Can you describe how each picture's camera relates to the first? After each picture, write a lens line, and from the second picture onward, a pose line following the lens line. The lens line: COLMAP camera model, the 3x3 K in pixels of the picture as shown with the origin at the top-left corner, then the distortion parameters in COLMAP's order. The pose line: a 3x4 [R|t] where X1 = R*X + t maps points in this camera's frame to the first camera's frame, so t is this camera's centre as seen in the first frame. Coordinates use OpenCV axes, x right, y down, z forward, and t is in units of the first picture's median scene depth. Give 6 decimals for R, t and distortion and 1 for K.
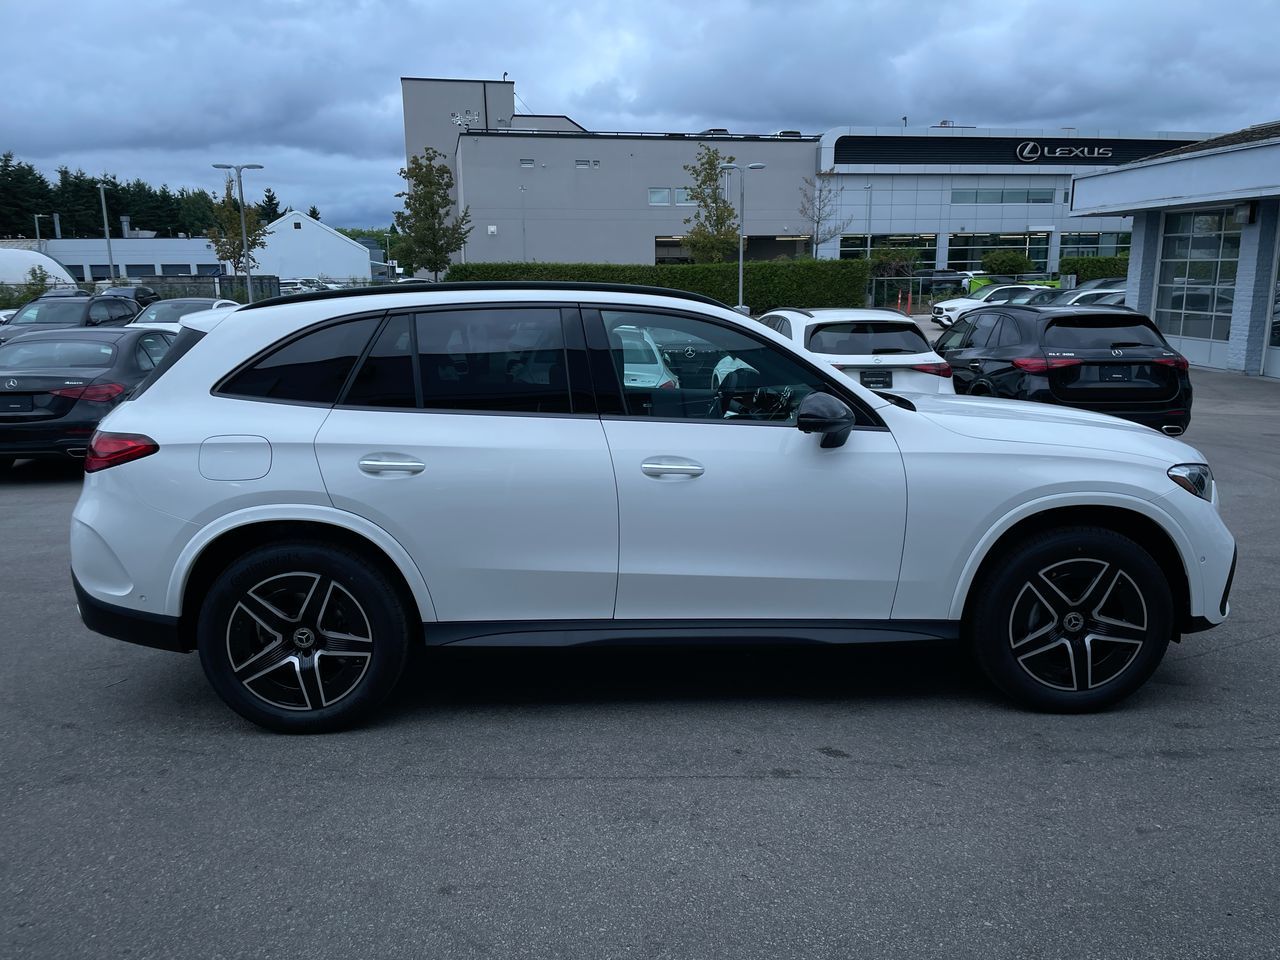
lens RADIAL K [[971.8, 0, 645.6], [0, 971.8, 482.1], [0, 0, 1]] dist [0.085410, -0.114460]
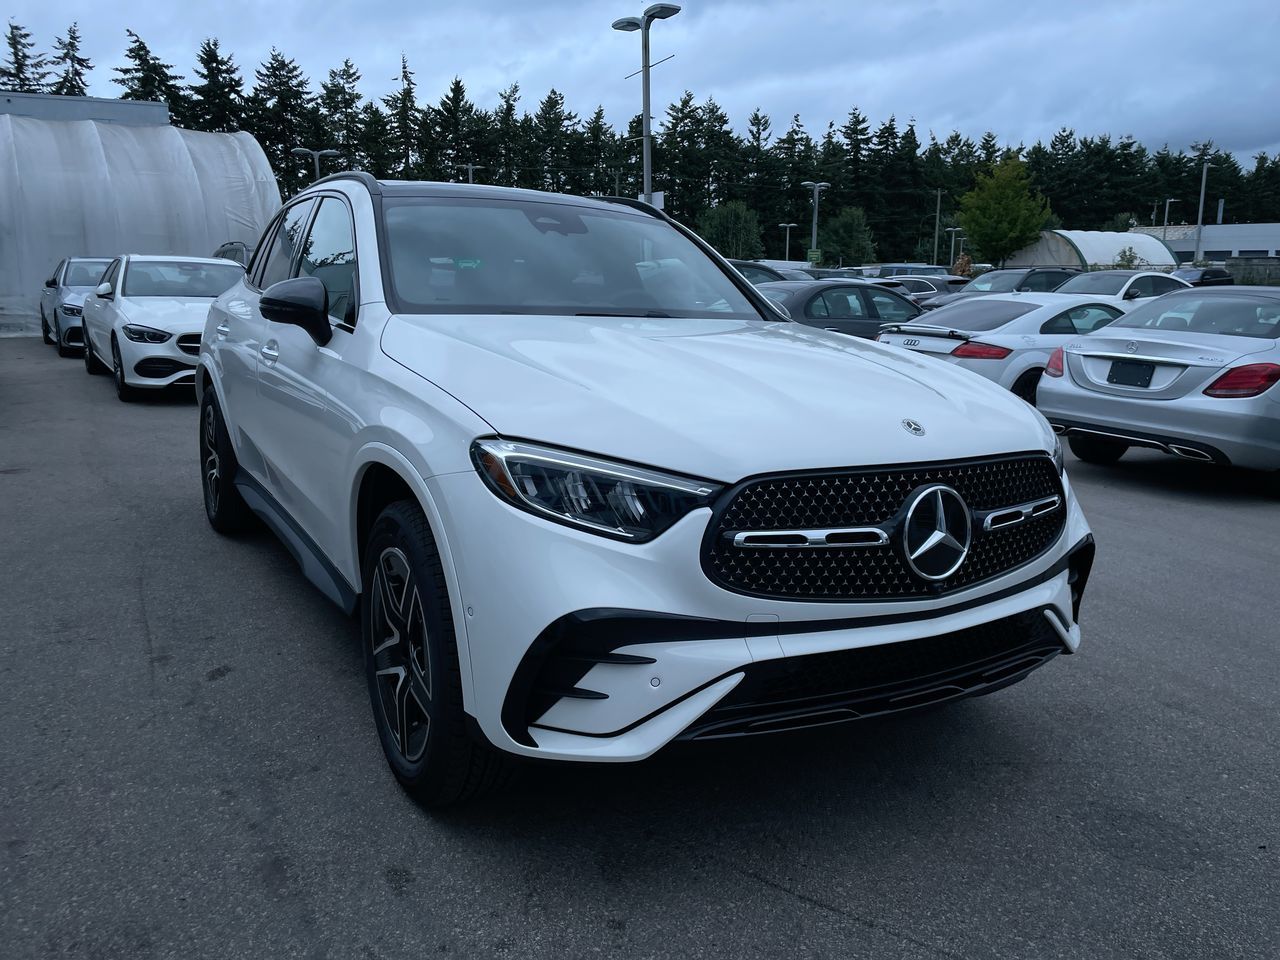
lens RADIAL K [[971.8, 0, 650.0], [0, 971.8, 483.8], [0, 0, 1]] dist [0.085410, -0.114460]
pose [[0.482404, 0.195460, -0.853863, 1.043722], [-0.185180, 0.975511, 0.118686, -0.070588], [0.856151, 0.100864, 0.506786, 0.799103]]
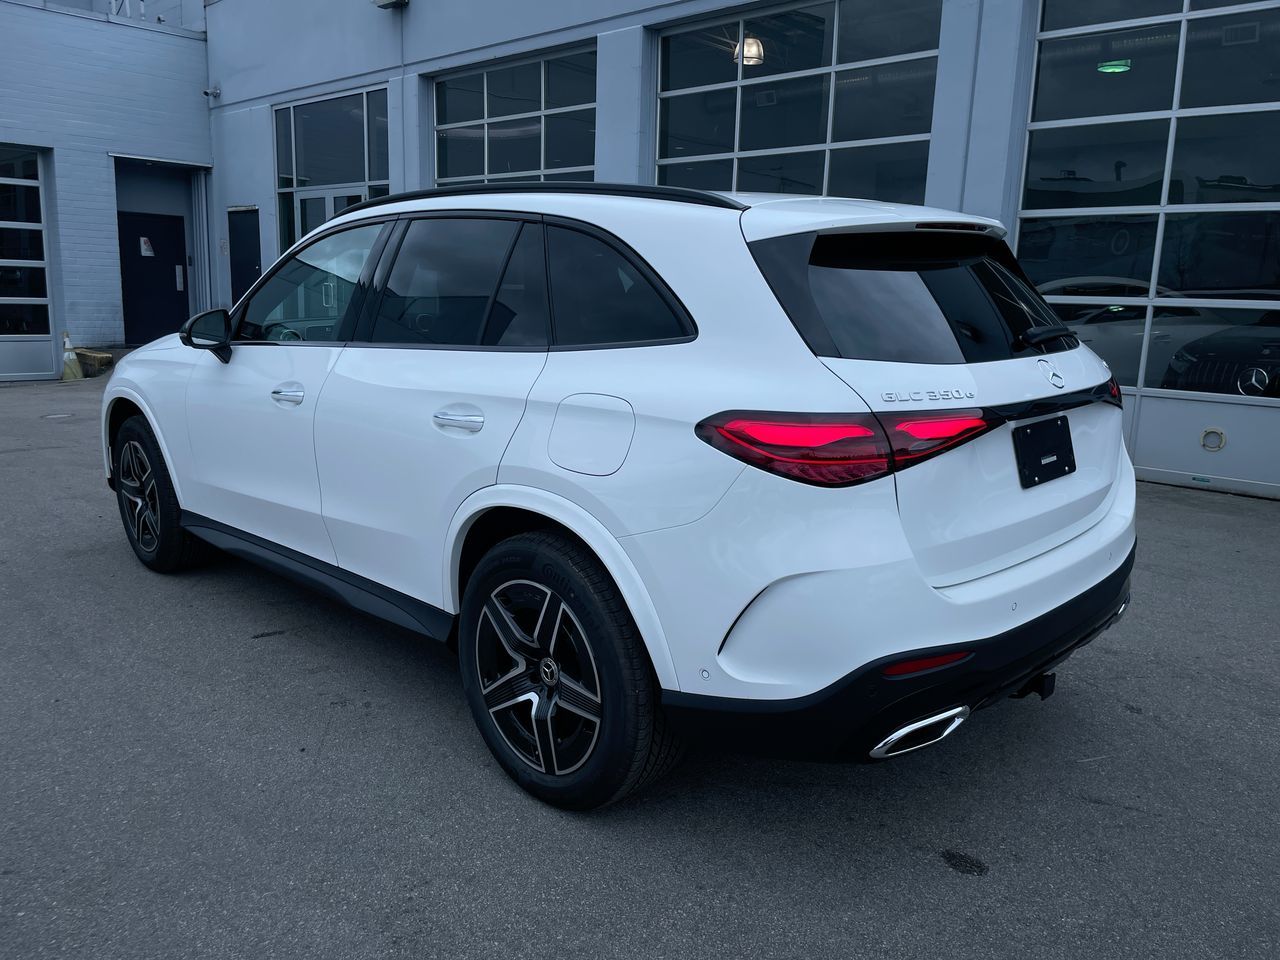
lens RADIAL K [[971.8, 0, 642.0], [0, 971.8, 484.9], [0, 0, 1]] dist [0.085410, -0.114460]
pose [[-0.676538, -0.153967, 0.720132, -0.884895], [0.124771, 0.939794, 0.318149, -0.263710], [-0.725760, 0.305092, -0.616596, 1.783078]]
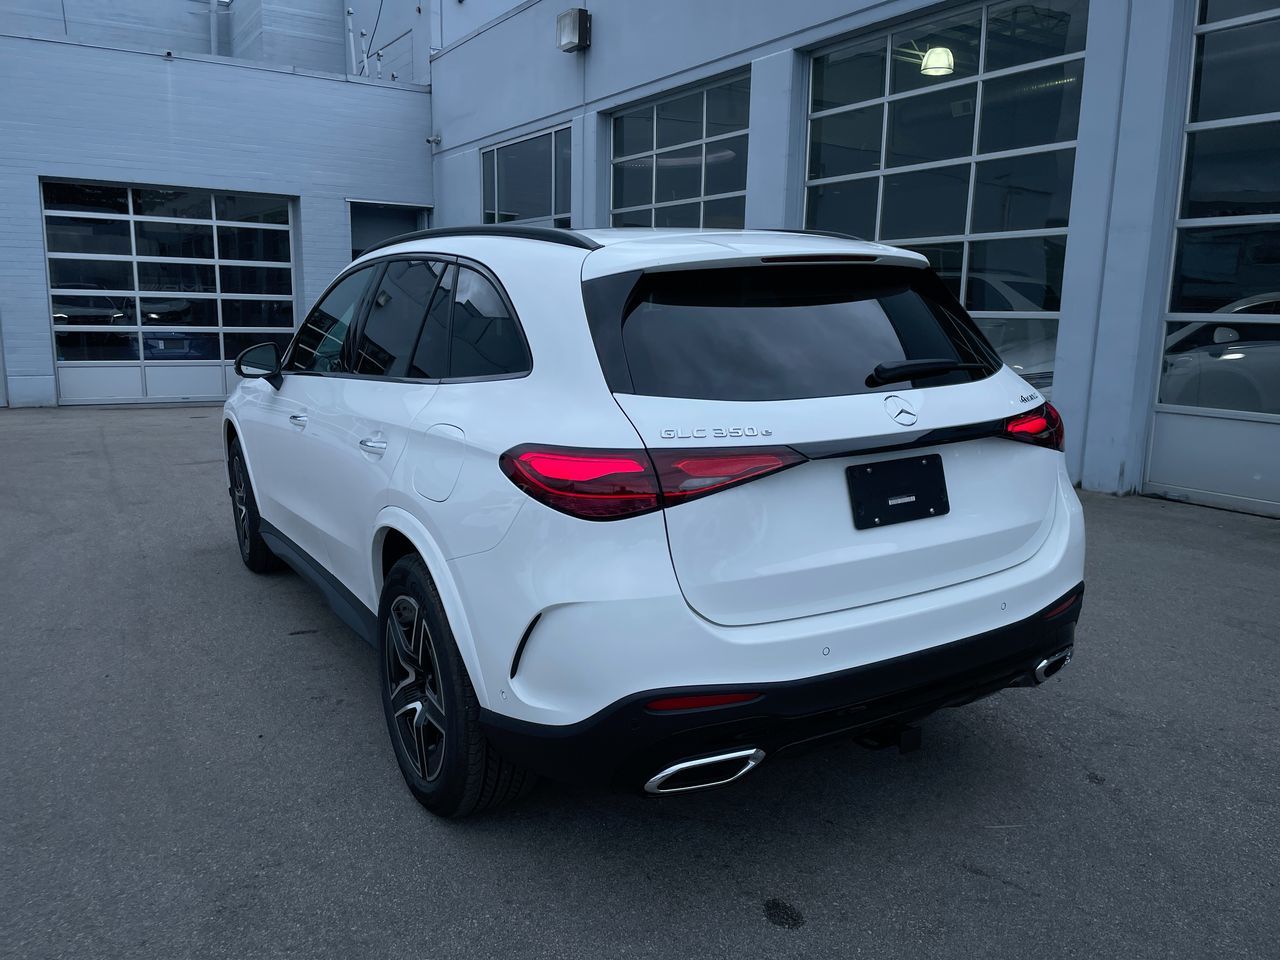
lens RADIAL K [[971.8, 0, 629.1], [0, 971.8, 484.4], [0, 0, 1]] dist [0.085410, -0.114460]
pose [[-0.466497, -0.156223, 0.870618, -1.054242], [0.169470, 0.950259, 0.261320, -0.238231], [-0.868136, 0.269449, -0.416817, 1.581395]]
